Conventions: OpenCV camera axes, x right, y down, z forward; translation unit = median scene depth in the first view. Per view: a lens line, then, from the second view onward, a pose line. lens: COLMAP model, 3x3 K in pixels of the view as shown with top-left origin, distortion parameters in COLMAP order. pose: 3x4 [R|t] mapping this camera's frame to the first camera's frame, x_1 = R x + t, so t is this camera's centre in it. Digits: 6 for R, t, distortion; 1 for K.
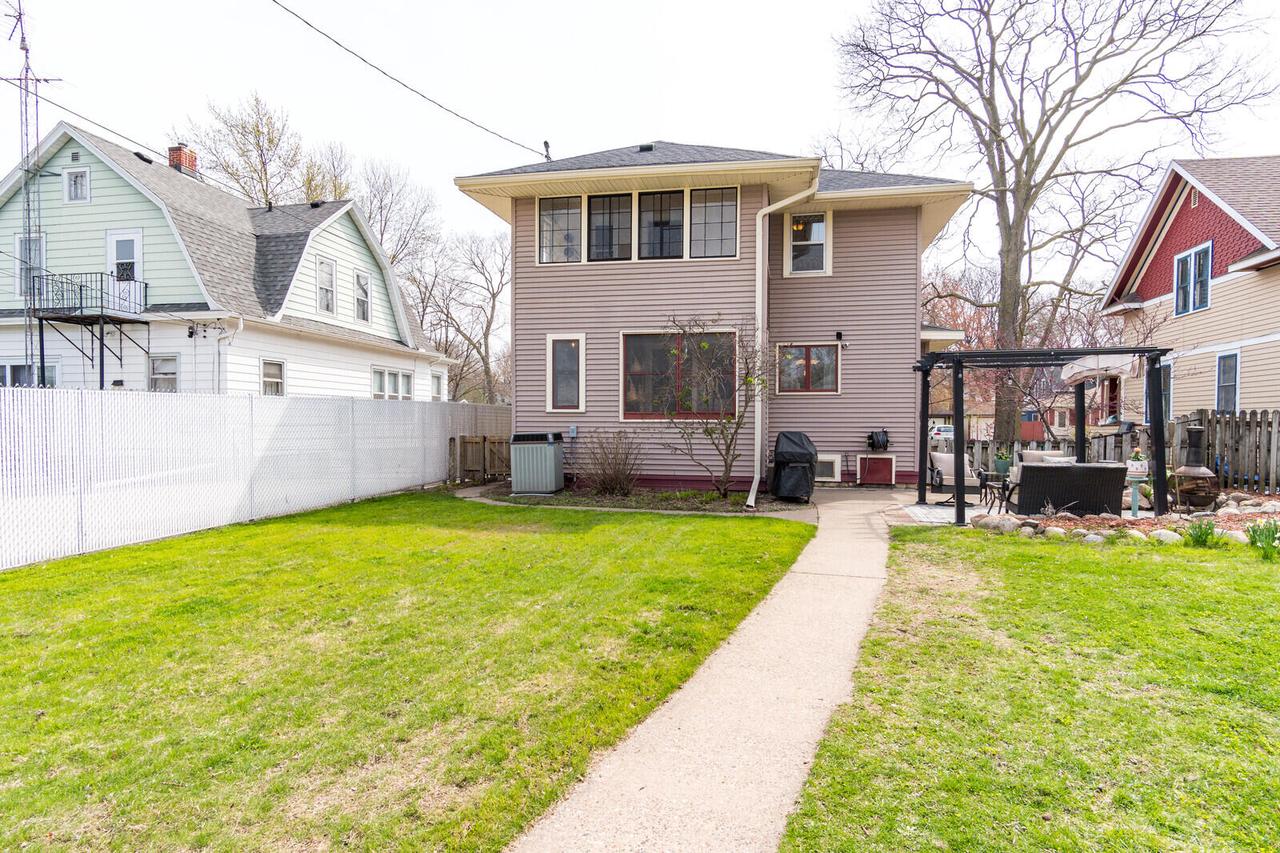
lens RADIAL K [[688.6, 0, 630.7], [0, 688.6, 435.8], [0, 0, 1]] dist [0.012545, -0.000657]
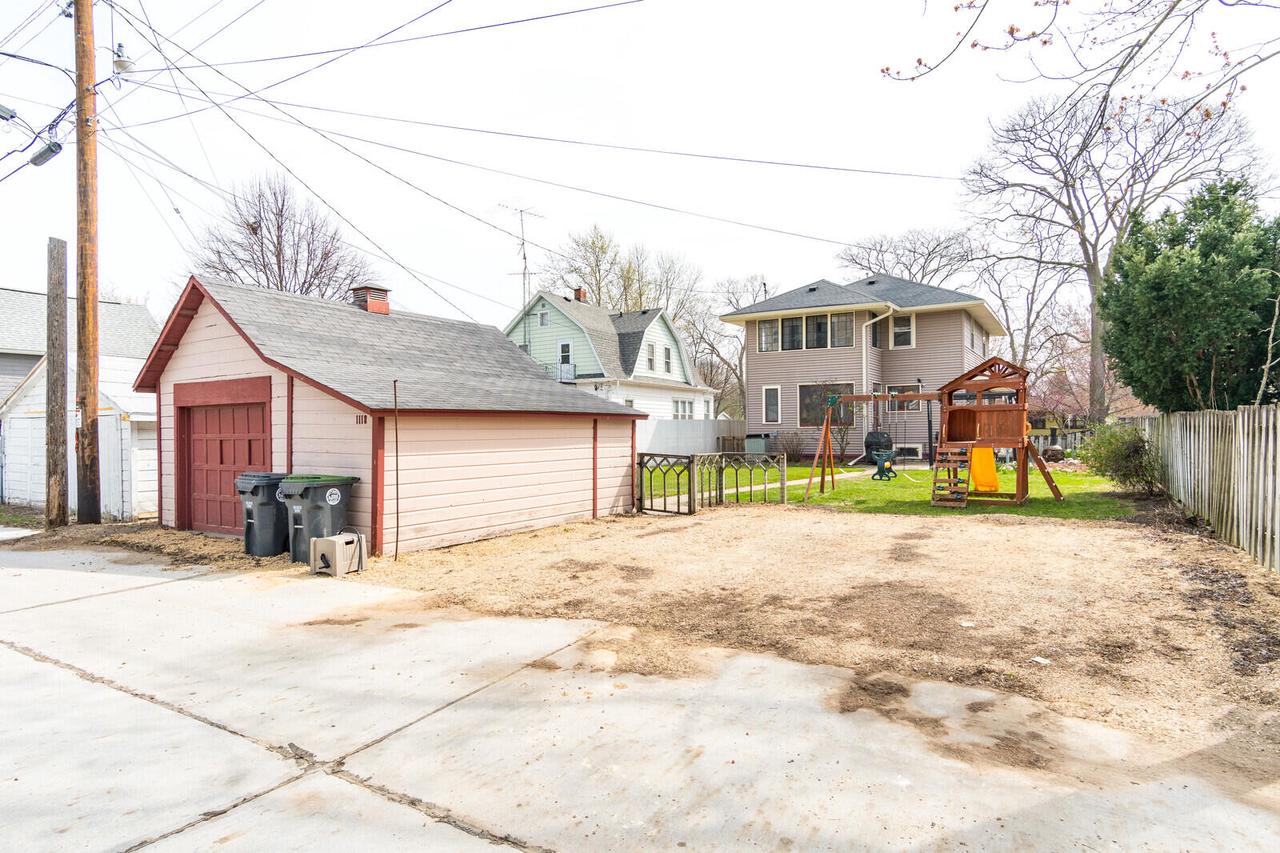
lens RADIAL K [[688.6, 0, 661.0], [0, 688.6, 434.8], [0, 0, 1]] dist [0.012545, -0.000657]
pose [[0.946568, -0.009553, -0.322362, 0.211681], [0.005438, 0.999892, -0.013665, 0.020858], [0.322458, 0.011182, 0.946518, -0.875702]]
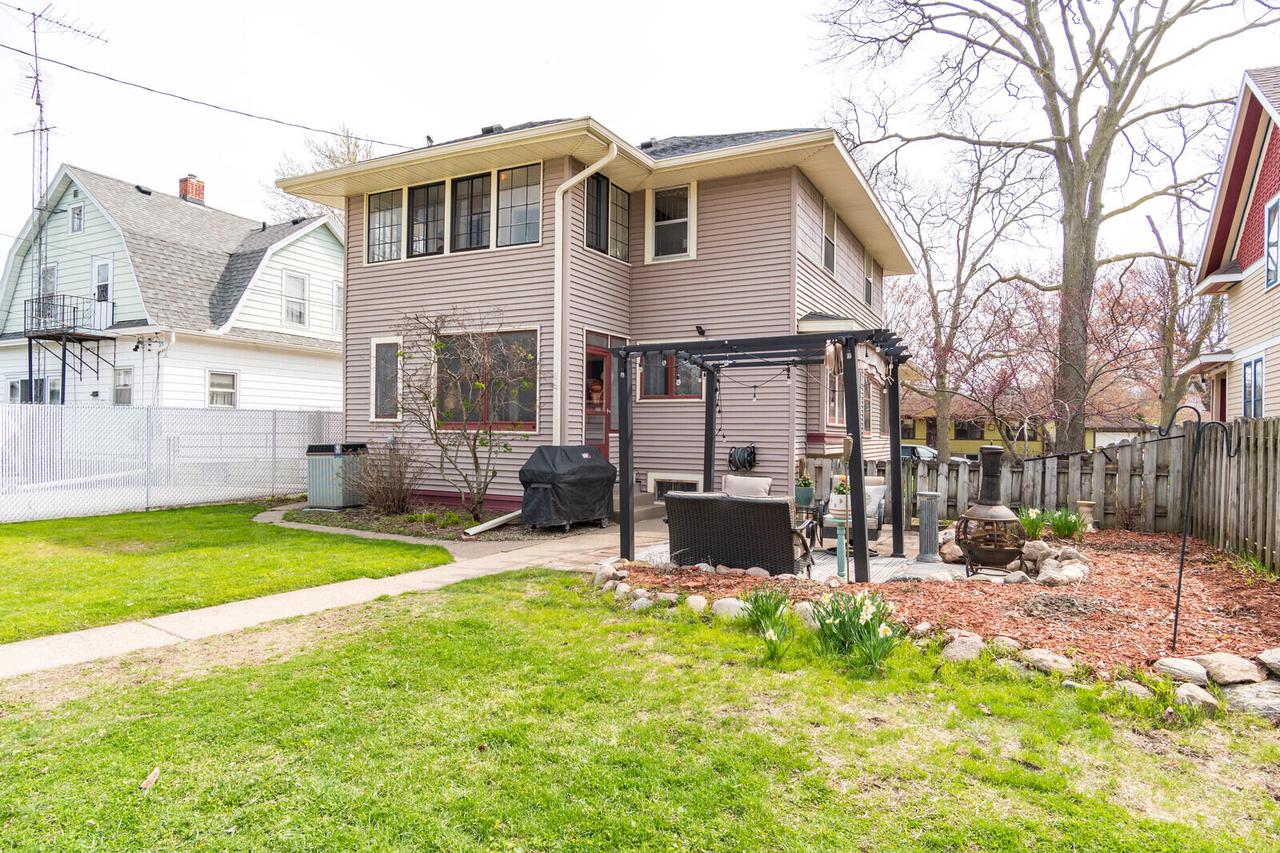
lens RADIAL K [[708.5, 0, 643.0], [0, 708.5, 427.7], [0, 0, 1]] dist [0.011181, 0.001302]
pose [[0.963254, 0.005633, -0.268532, 0.408685], [-0.012807, 0.999606, -0.024971, -0.005703], [0.268285, 0.027493, 0.962947, 0.145525]]
